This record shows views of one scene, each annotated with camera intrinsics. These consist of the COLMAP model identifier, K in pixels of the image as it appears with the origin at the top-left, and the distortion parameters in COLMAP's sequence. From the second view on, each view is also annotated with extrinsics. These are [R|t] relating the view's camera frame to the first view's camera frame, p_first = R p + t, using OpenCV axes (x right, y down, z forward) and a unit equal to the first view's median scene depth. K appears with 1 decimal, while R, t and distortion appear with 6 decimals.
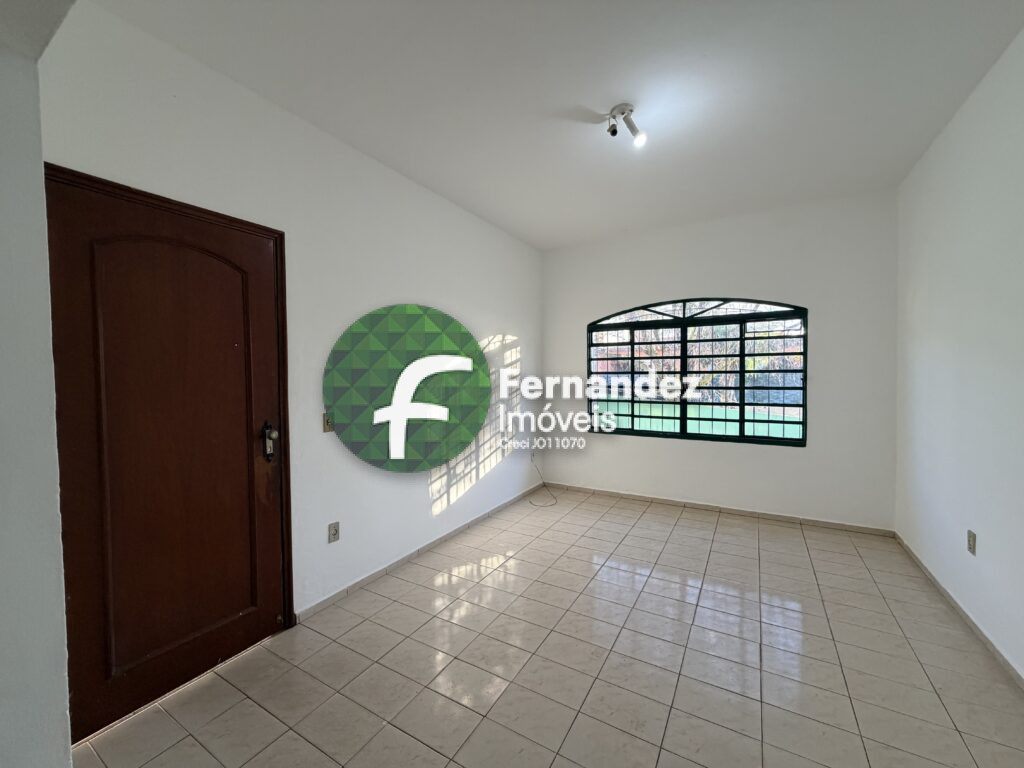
lens RADIAL K [[409.3, 0, 512.0], [0, 409.3, 384.0], [0, 0, 1]] dist [-0.000426, -0.000146]
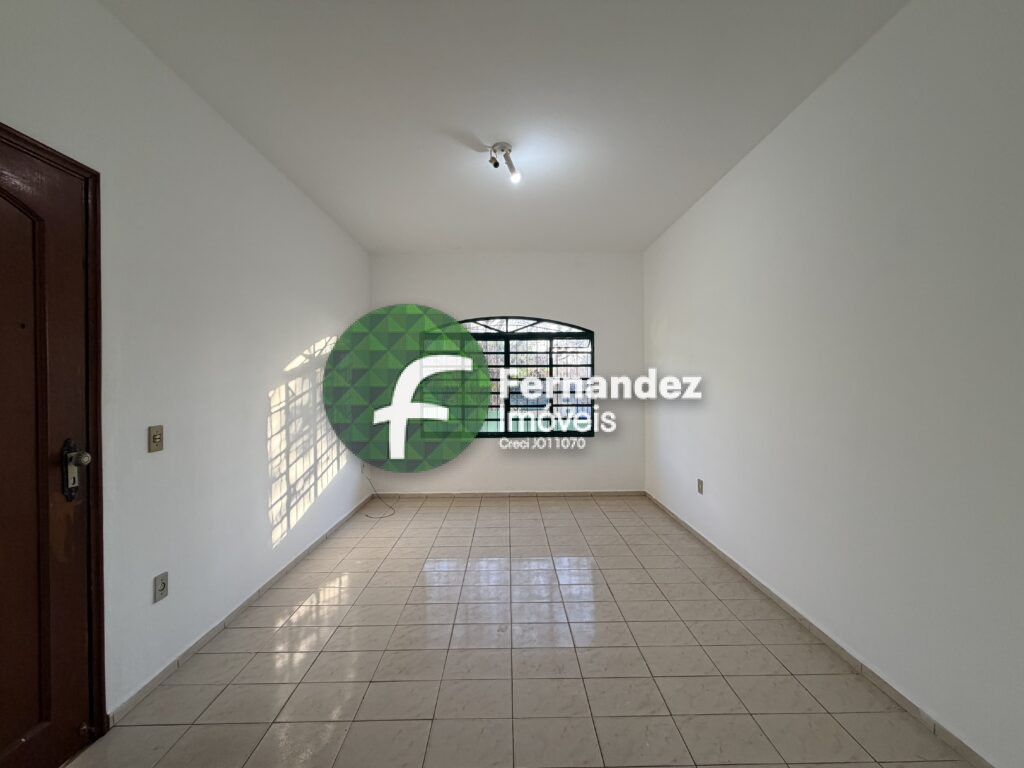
lens RADIAL K [[409.3, 0, 512.0], [0, 409.3, 384.0], [0, 0, 1]] dist [-0.000426, -0.000146]
pose [[0.850240, 0.003734, 0.526382, -0.218151], [0.009692, 0.999694, -0.022747, 0.013443], [-0.526306, 0.024443, 0.849944, 0.019702]]
